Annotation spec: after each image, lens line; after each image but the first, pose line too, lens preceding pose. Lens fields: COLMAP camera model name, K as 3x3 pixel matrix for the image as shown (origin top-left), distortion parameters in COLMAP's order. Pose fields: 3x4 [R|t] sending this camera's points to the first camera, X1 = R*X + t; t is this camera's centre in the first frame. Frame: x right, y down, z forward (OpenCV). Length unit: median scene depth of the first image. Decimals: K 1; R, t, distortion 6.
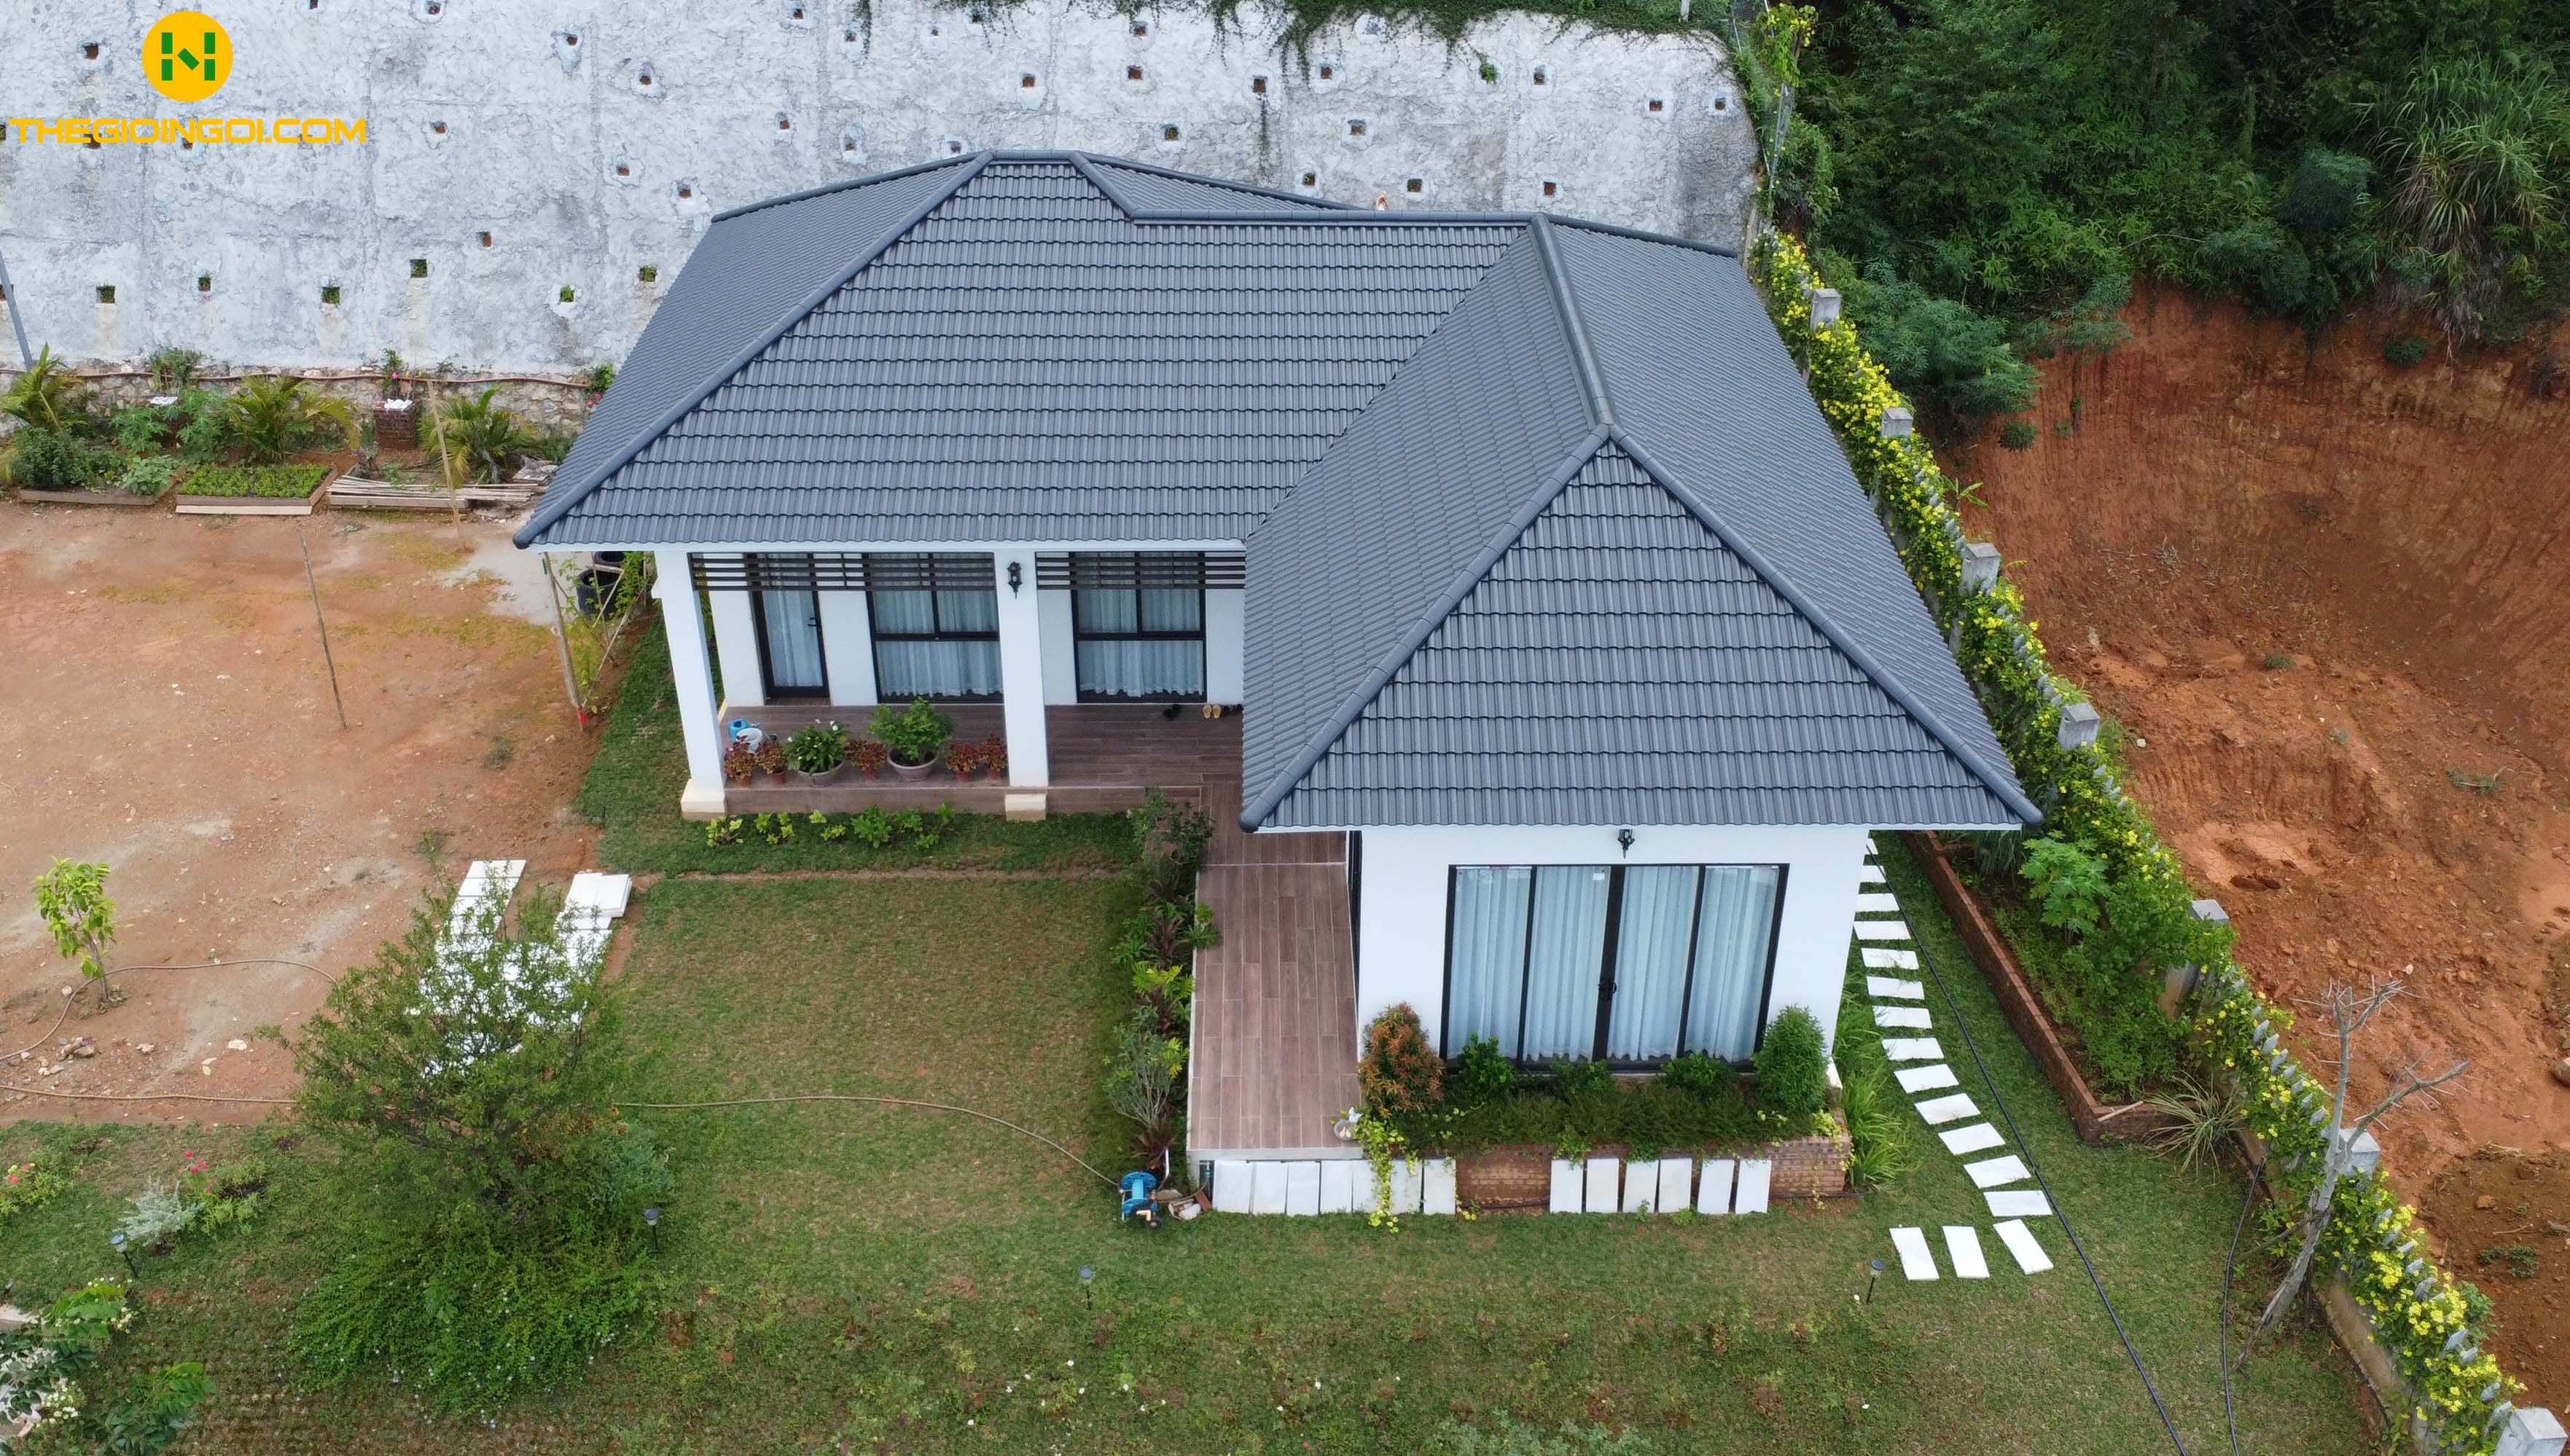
lens RADIAL K [[2178.8, 0, 1347.5], [0, 2178.8, 701.4], [0, 0, 1]] dist [-0.000812, 0.008427]
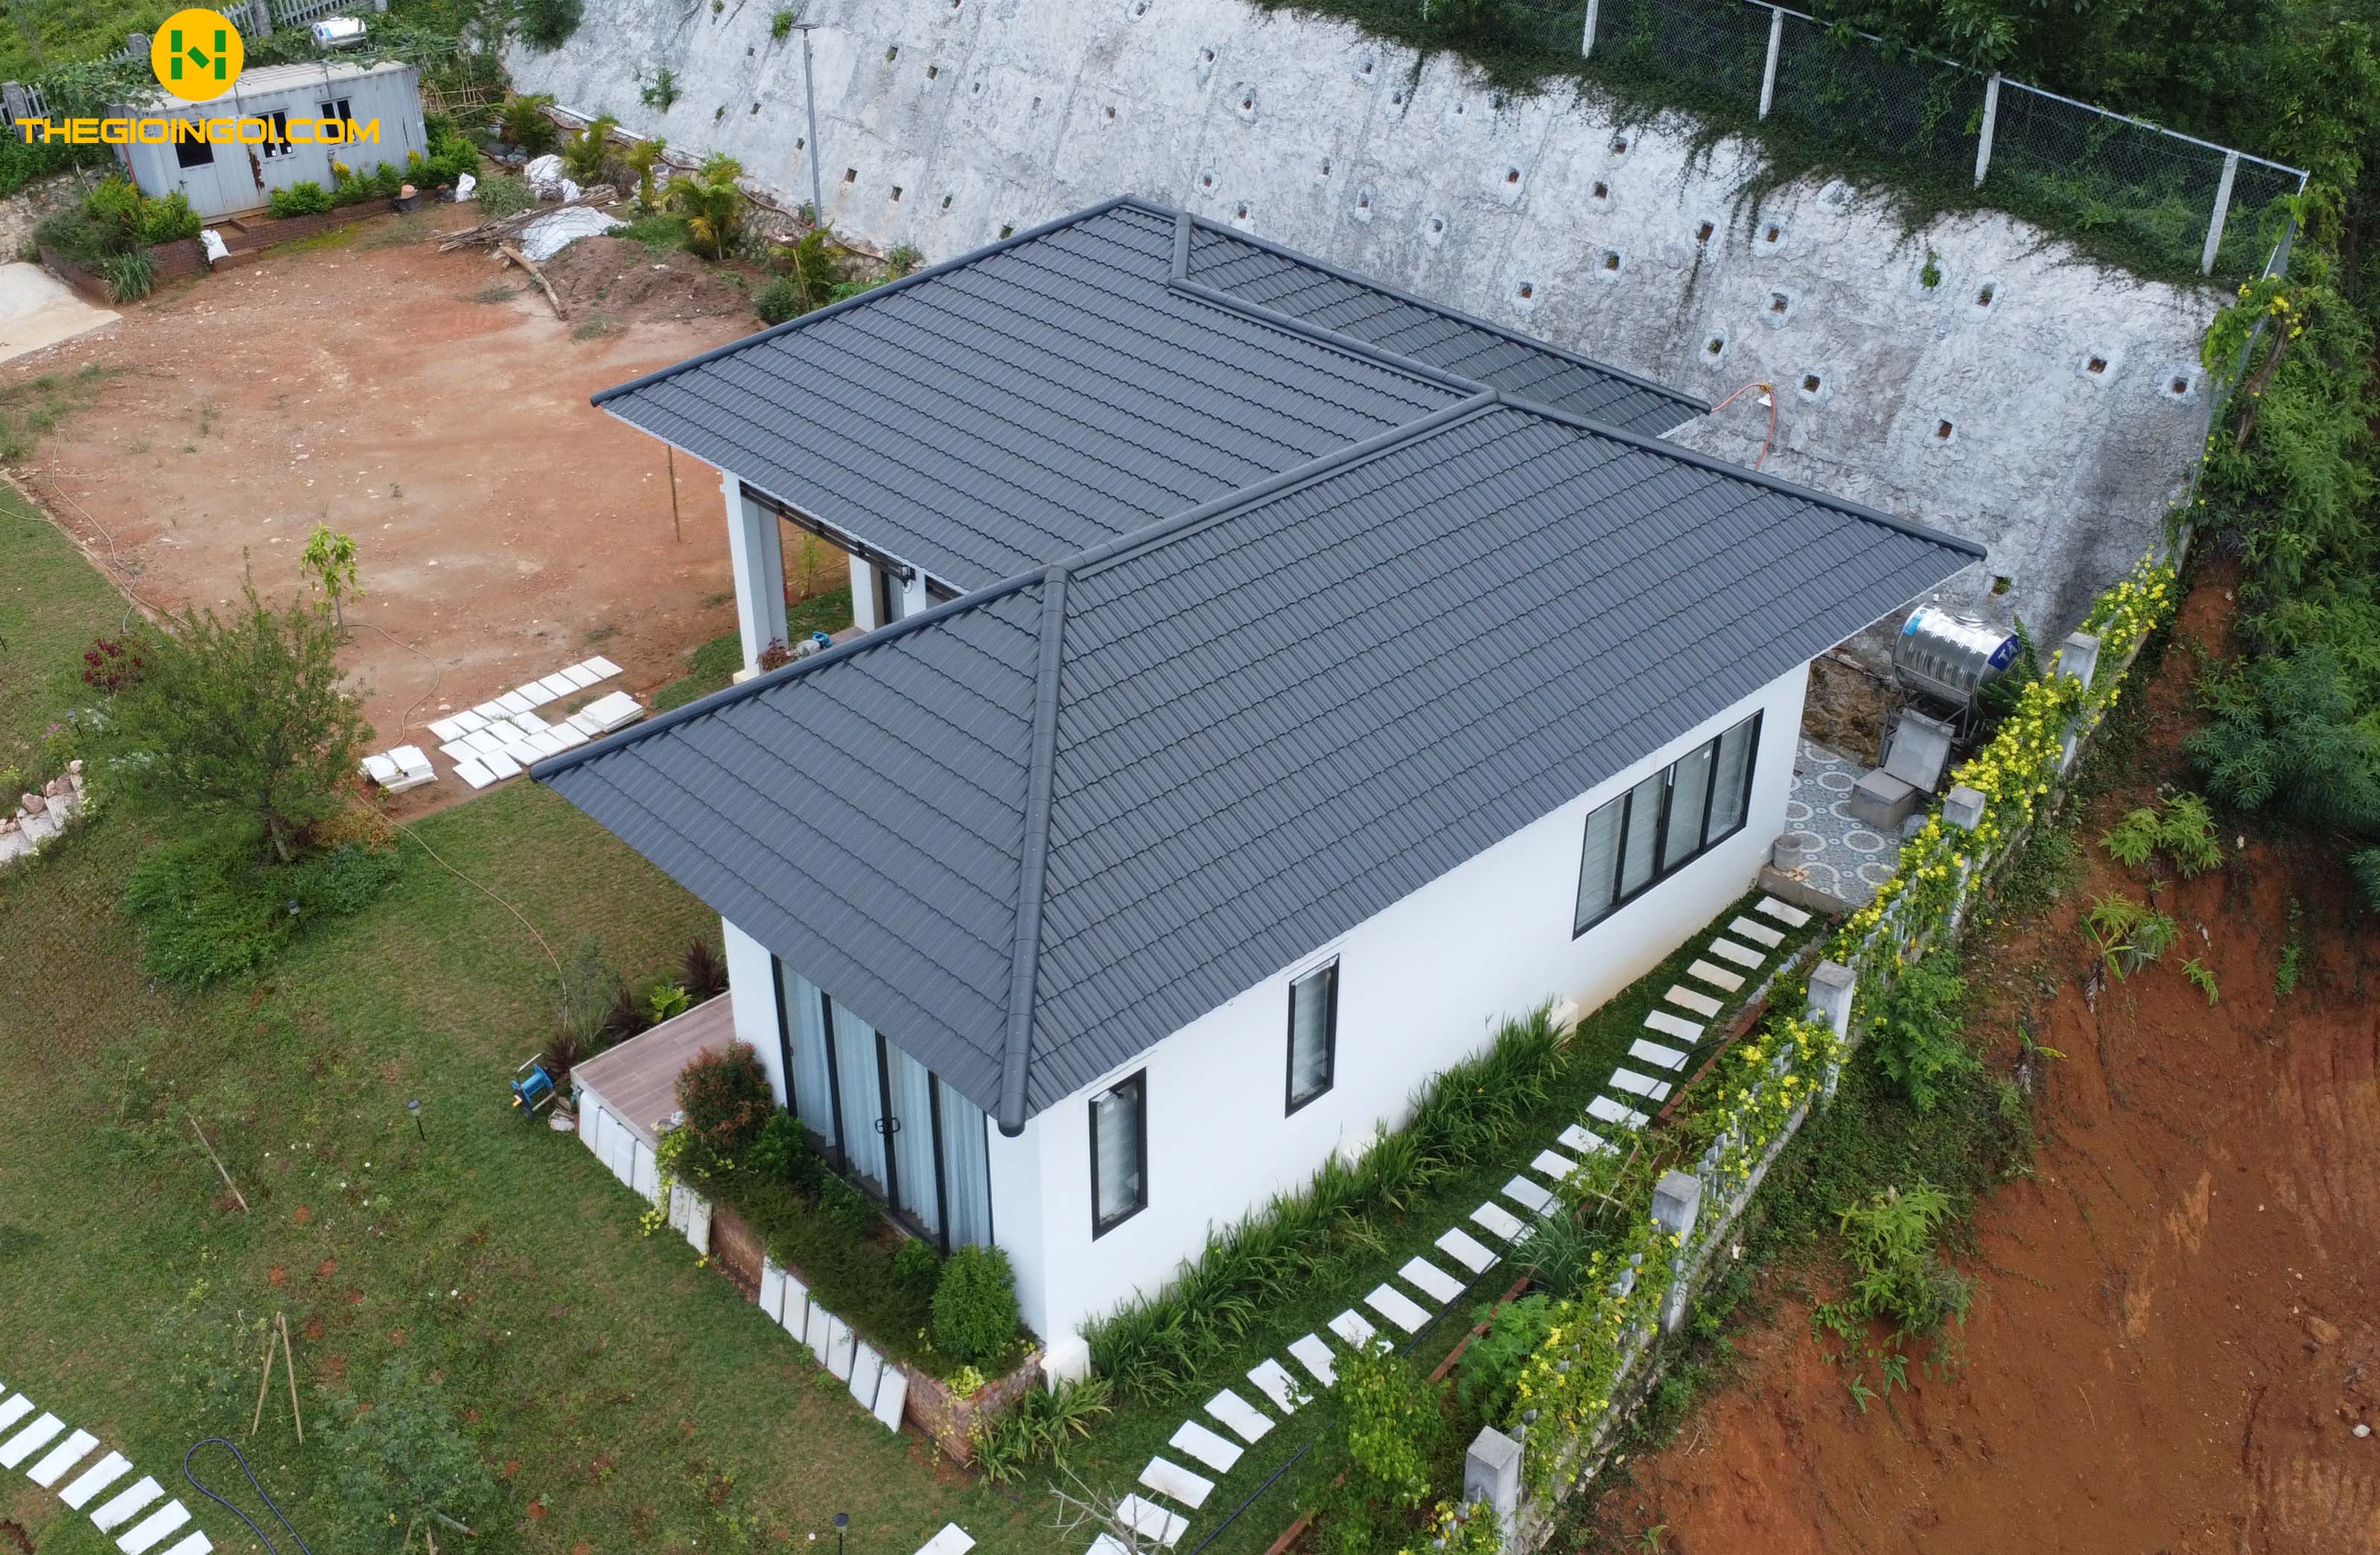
lens RADIAL K [[2231.0, 0, 1190.0], [0, 2231.0, 777.5], [0, 0, 1]] dist [0.000099, 0.001247]
pose [[0.667043, 0.373738, -0.644495, 0.491663], [-0.384429, 0.913675, 0.131955, -0.118006], [0.638176, 0.159744, 0.753136, 0.212006]]
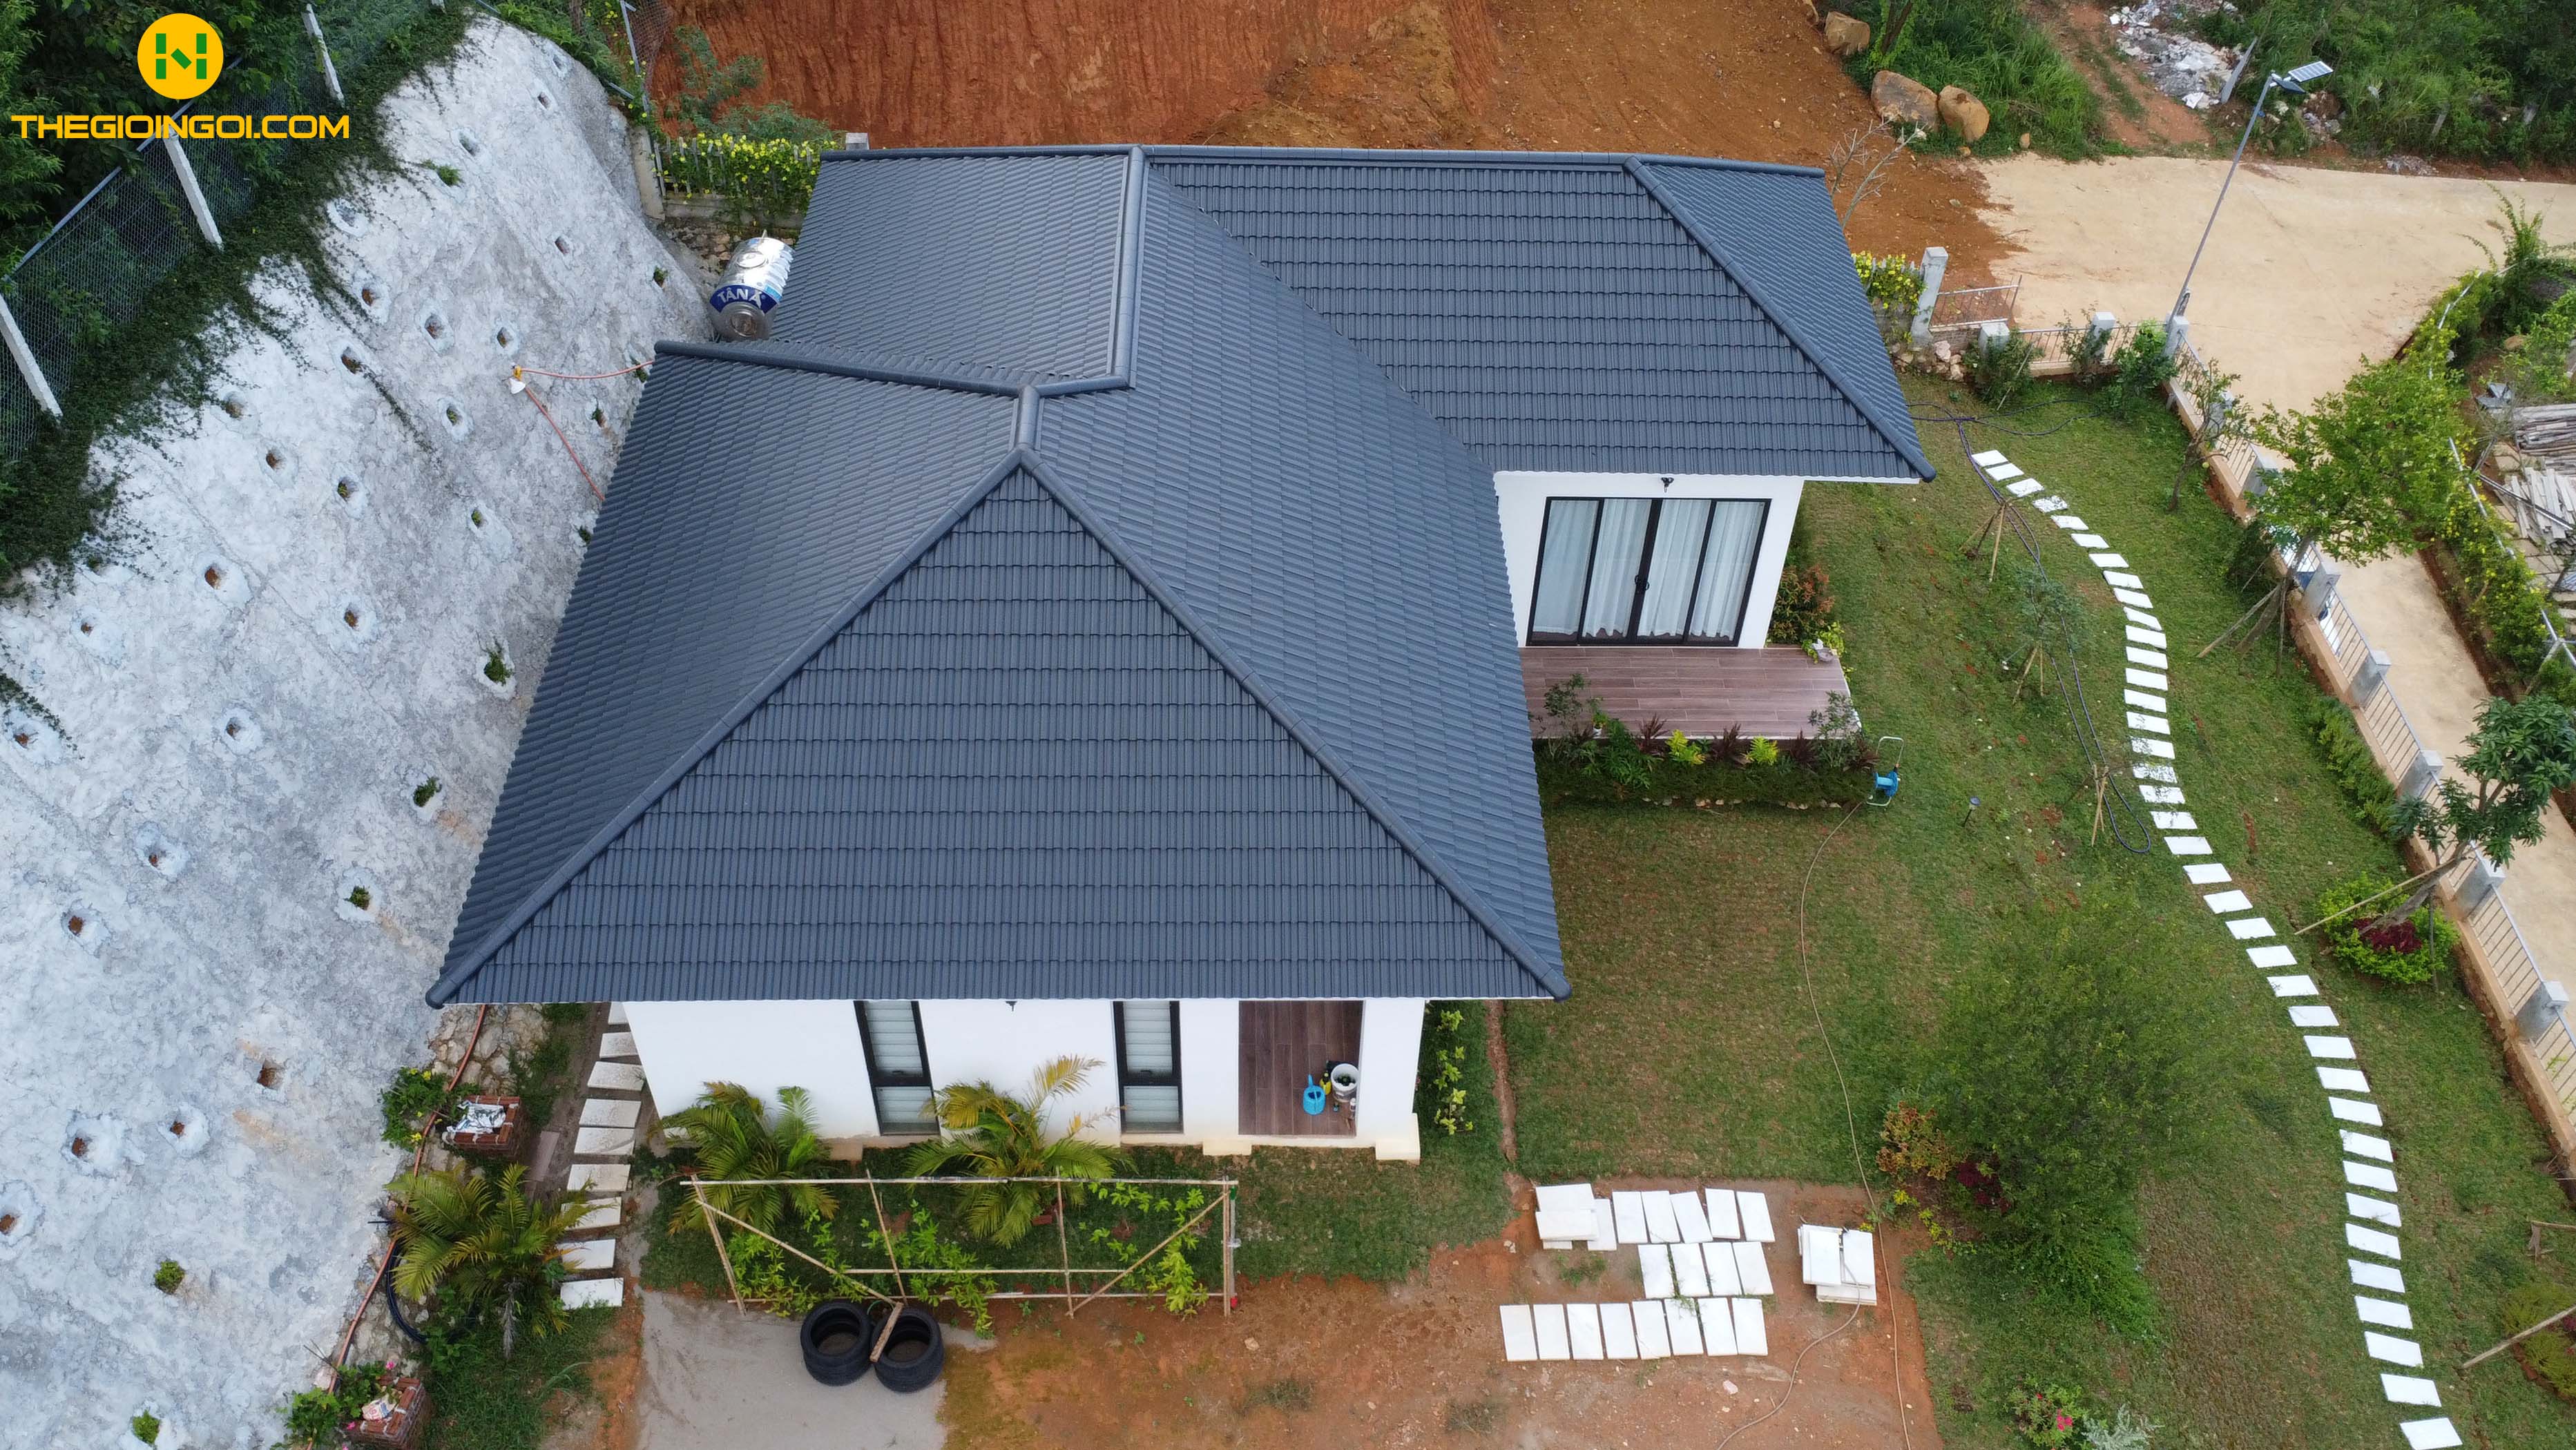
lens RADIAL K [[2022.7, 0, 1325.0], [0, 2022.7, 723.6], [0, 0, 1]] dist [0.000967, -0.007613]
pose [[0.010171, -0.723223, 0.690539, -0.585684], [0.495324, 0.603542, 0.624813, -0.468770], [-0.868649, 0.335686, 0.364369, 0.515799]]
